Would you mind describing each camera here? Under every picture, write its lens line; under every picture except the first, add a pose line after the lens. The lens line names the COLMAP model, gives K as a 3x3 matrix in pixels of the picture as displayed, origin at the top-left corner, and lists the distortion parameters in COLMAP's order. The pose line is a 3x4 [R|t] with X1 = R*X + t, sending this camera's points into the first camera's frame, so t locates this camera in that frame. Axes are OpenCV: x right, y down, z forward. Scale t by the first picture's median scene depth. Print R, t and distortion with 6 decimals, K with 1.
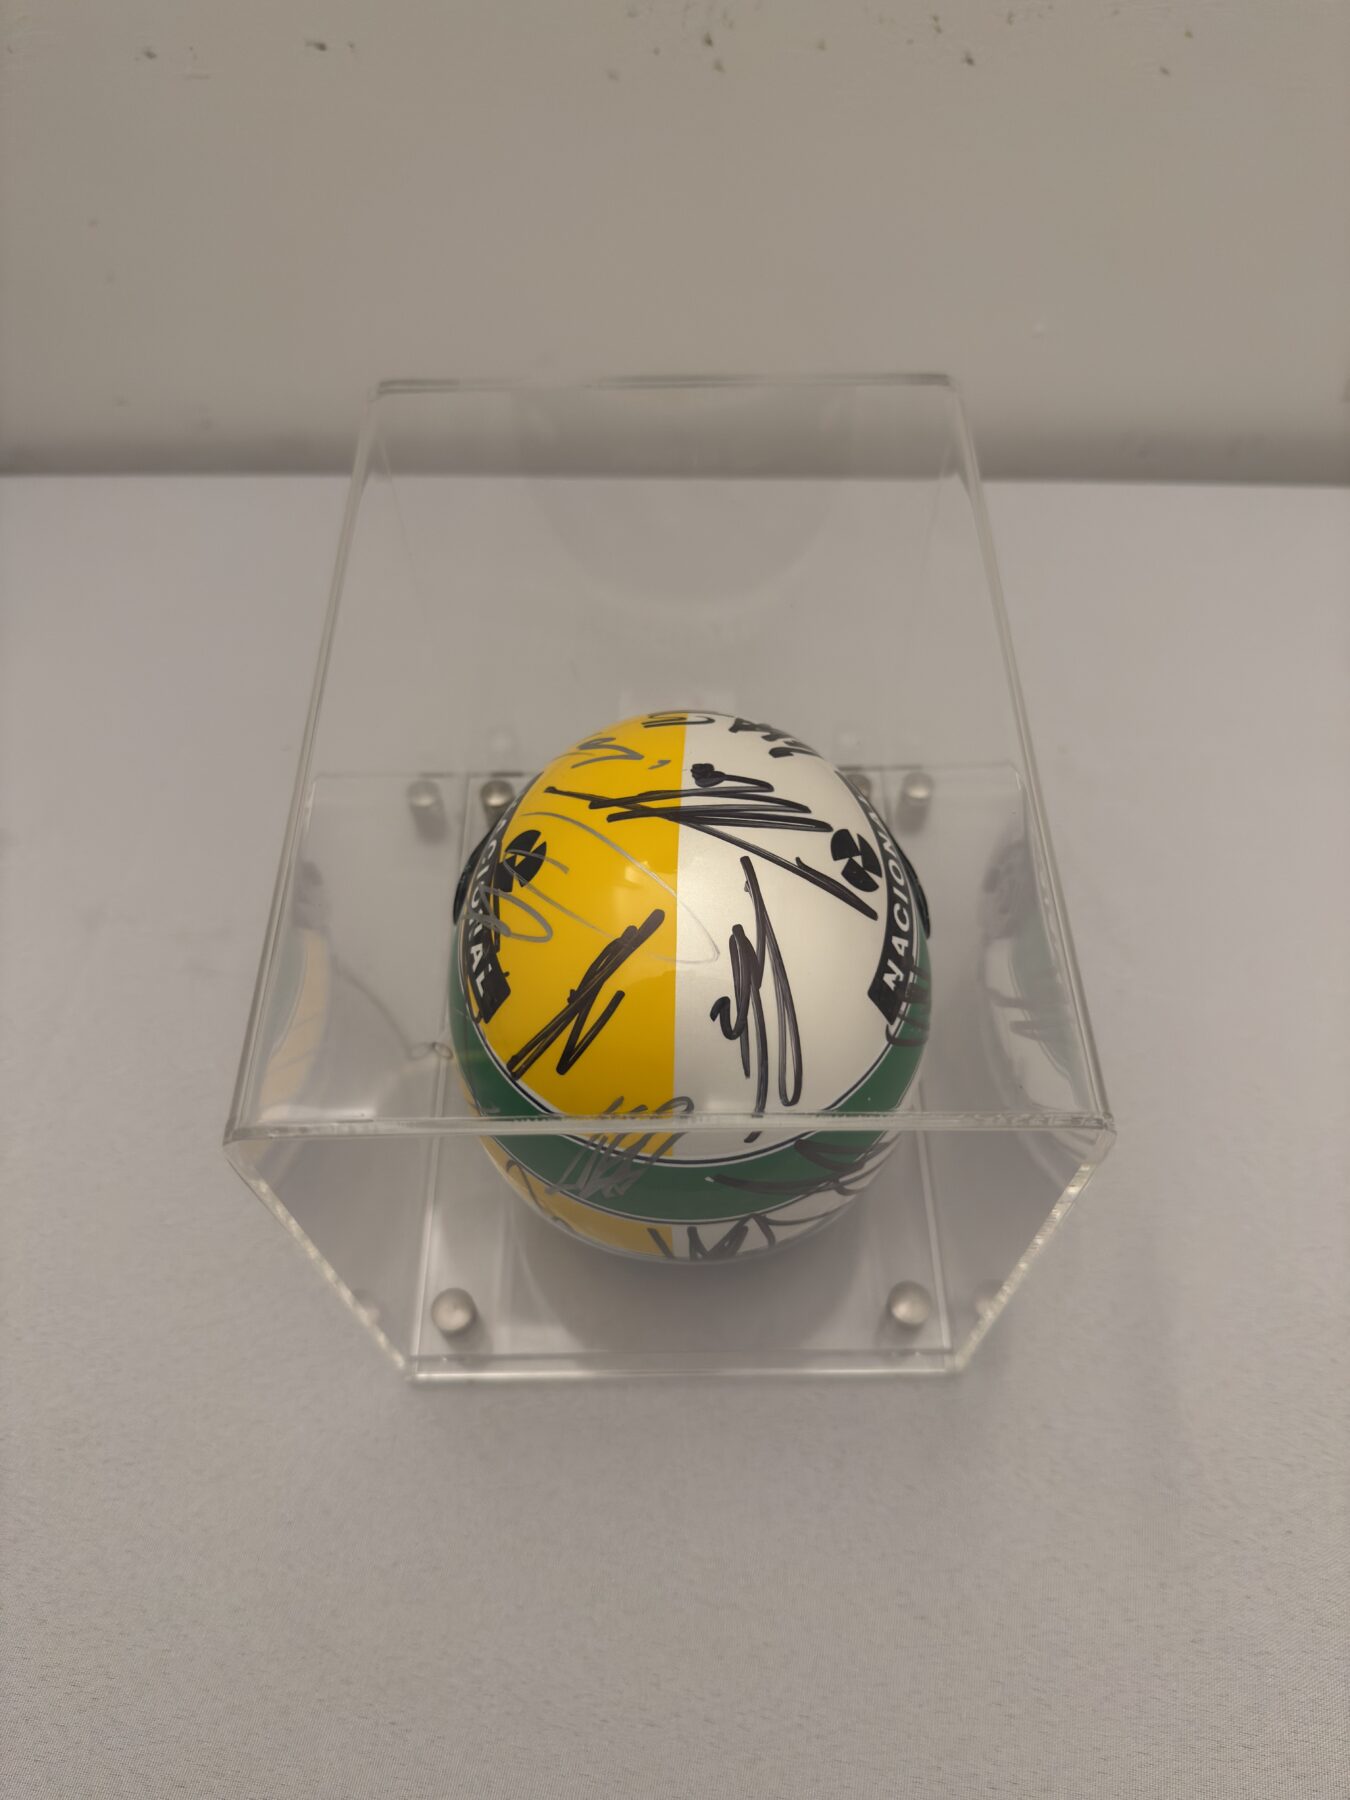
lens RADIAL K [[1248.5, 0, 675.3], [0, 1248.5, 895.1], [0, 0, 1]] dist [0.066680, 0.000149]
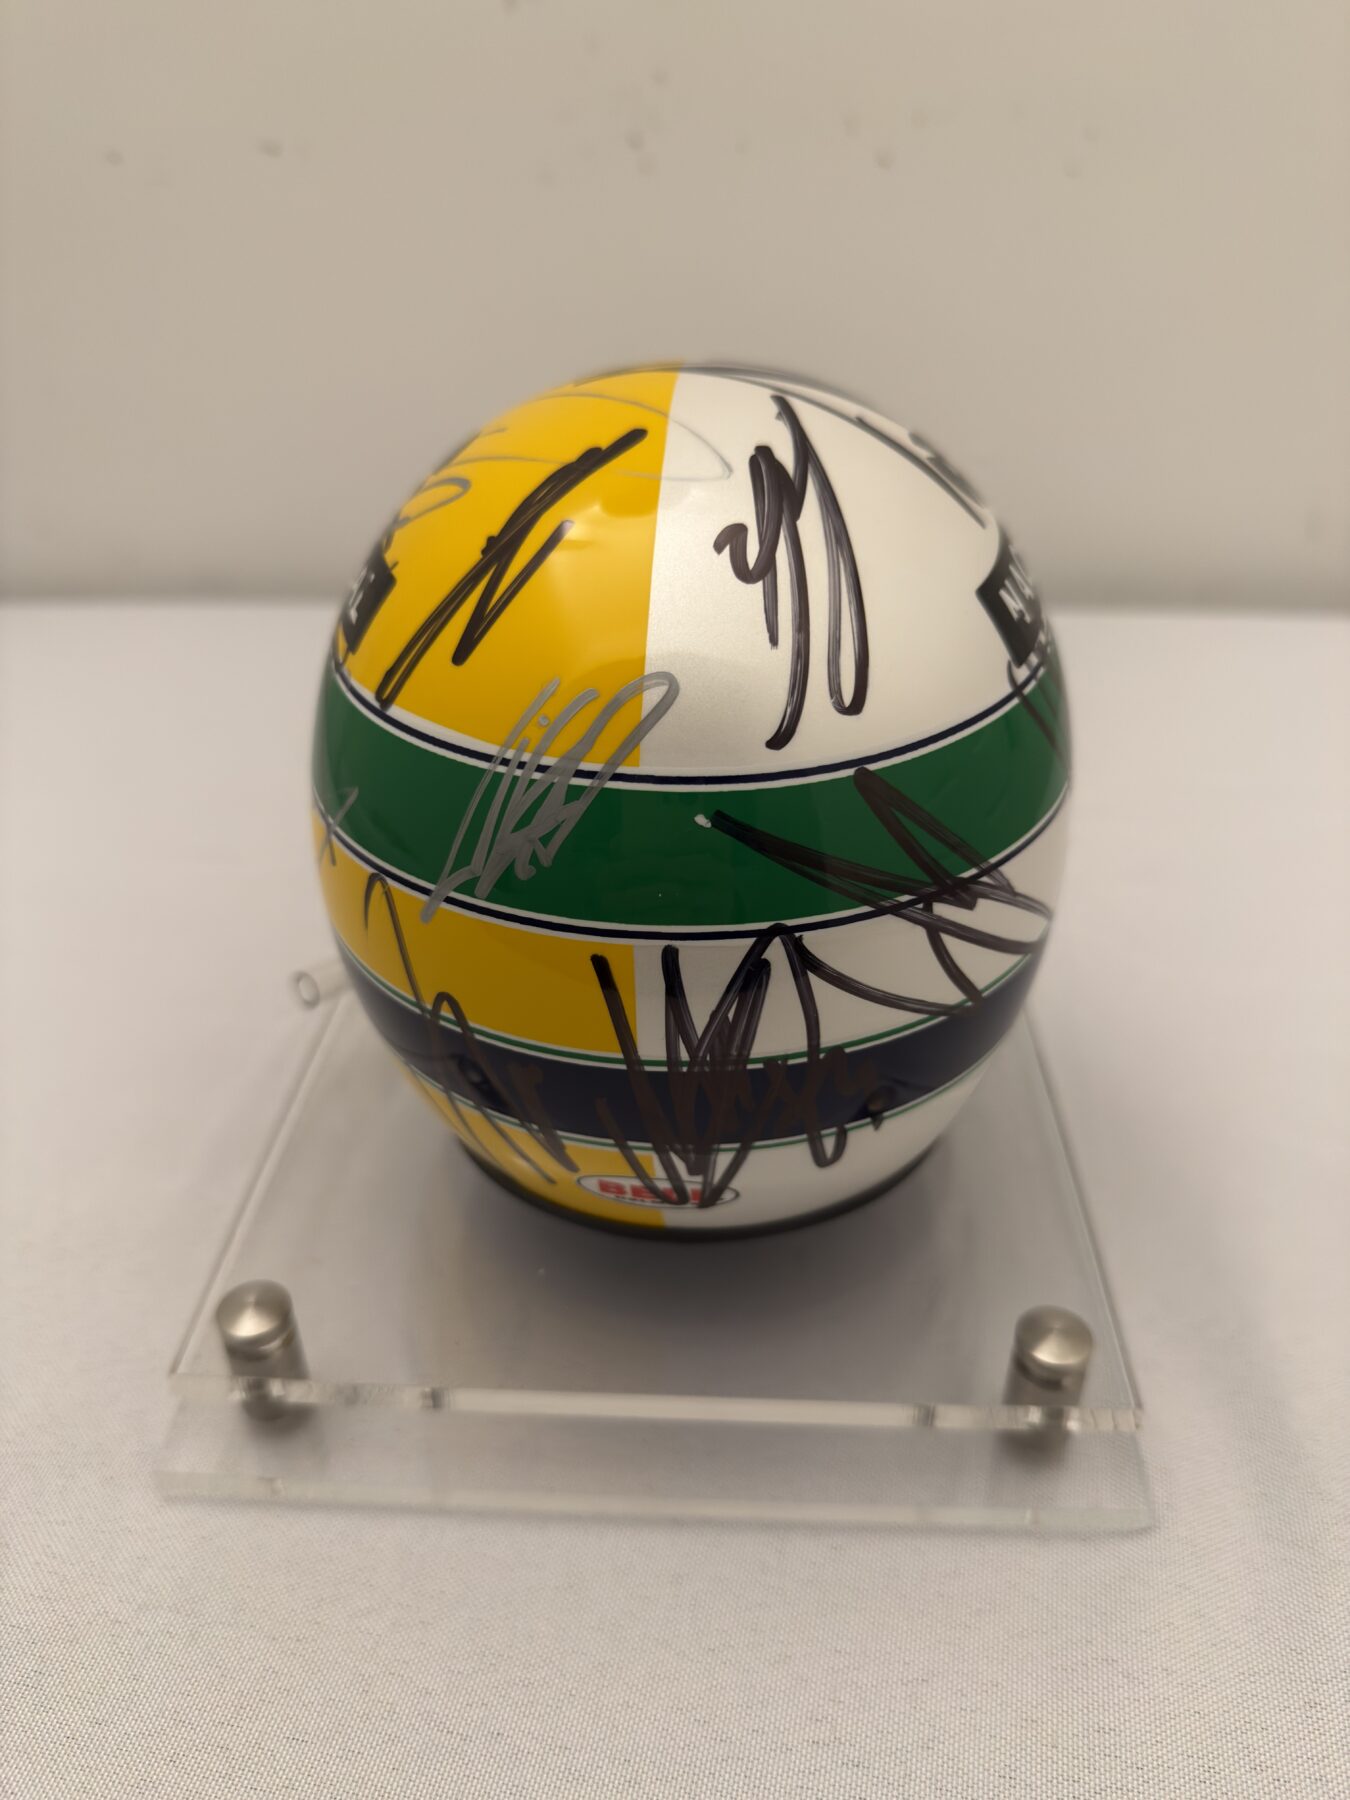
lens RADIAL K [[1269.8, 0, 684.8], [0, 1269.8, 899.9], [0, 0, 1]] dist [0.104382, -0.000753]
pose [[0.998786, 0.031513, -0.037873, 0.042035], [-0.043913, 0.917938, -0.394285, 0.483068], [0.022340, 0.395470, 0.918207, 0.498025]]
